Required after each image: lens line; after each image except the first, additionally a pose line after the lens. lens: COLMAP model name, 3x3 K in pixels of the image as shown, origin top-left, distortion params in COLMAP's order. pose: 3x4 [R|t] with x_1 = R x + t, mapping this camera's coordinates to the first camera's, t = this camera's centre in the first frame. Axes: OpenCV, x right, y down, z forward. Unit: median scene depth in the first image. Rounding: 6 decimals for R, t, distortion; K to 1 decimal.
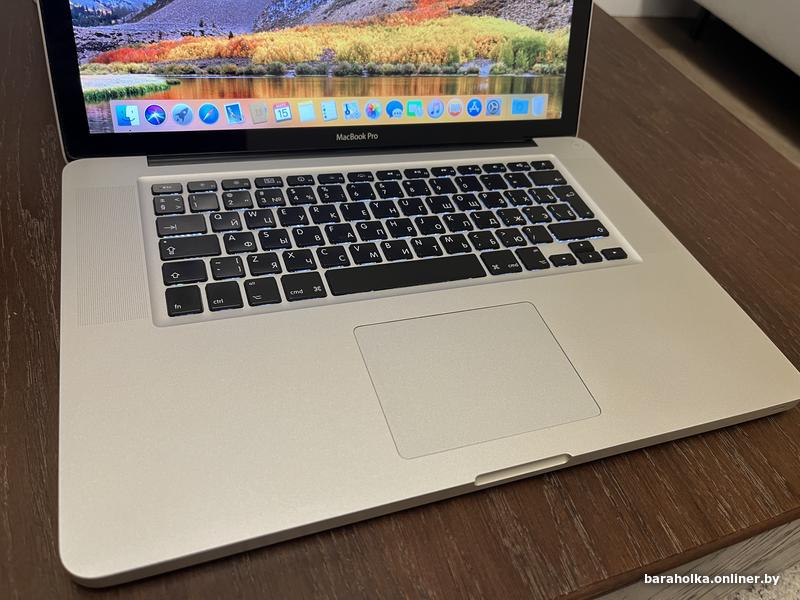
lens RADIAL K [[608.9, 0, 400.0], [0, 608.9, 300.0], [0, 0, 1]] dist [0.036465, -0.076356]
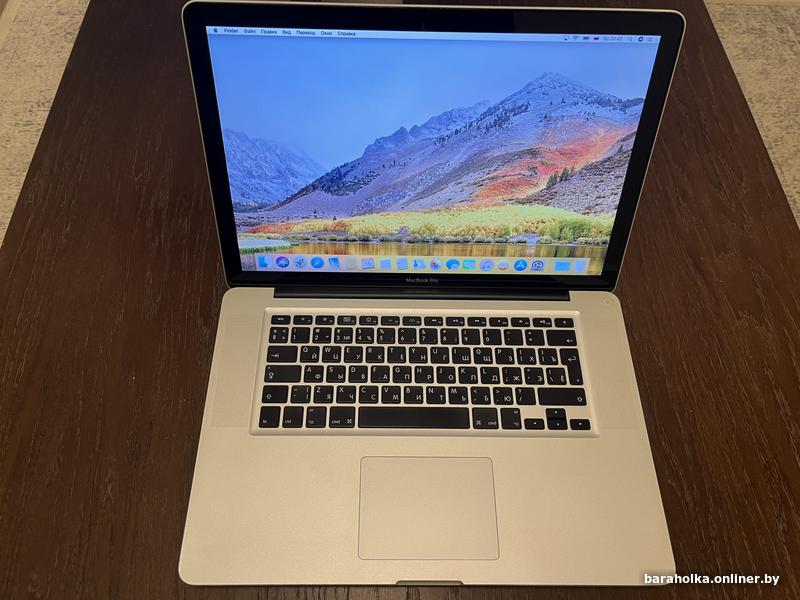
lens RADIAL K [[608.9, 0, 400.0], [0, 608.9, 300.0], [0, 0, 1]] dist [0.036465, -0.076356]
pose [[0.936728, 0.209274, -0.280615, 0.277847], [-0.148642, 0.963556, 0.222406, -0.529121], [0.316932, -0.166623, 0.933697, -0.288646]]
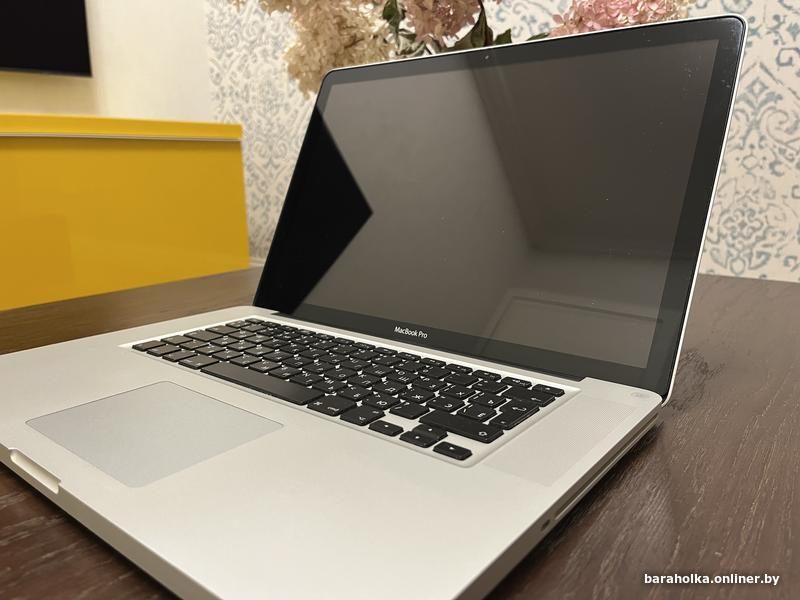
lens RADIAL K [[611.7, 0, 400.0], [0, 611.7, 300.0], [0, 0, 1]] dist [0.109553, -0.152330]
pose [[0.529441, 0.017527, -0.848166, 0.857235], [-0.544131, 0.774058, -0.323661, 0.050513], [0.650857, 0.632872, 0.419355, 0.506094]]
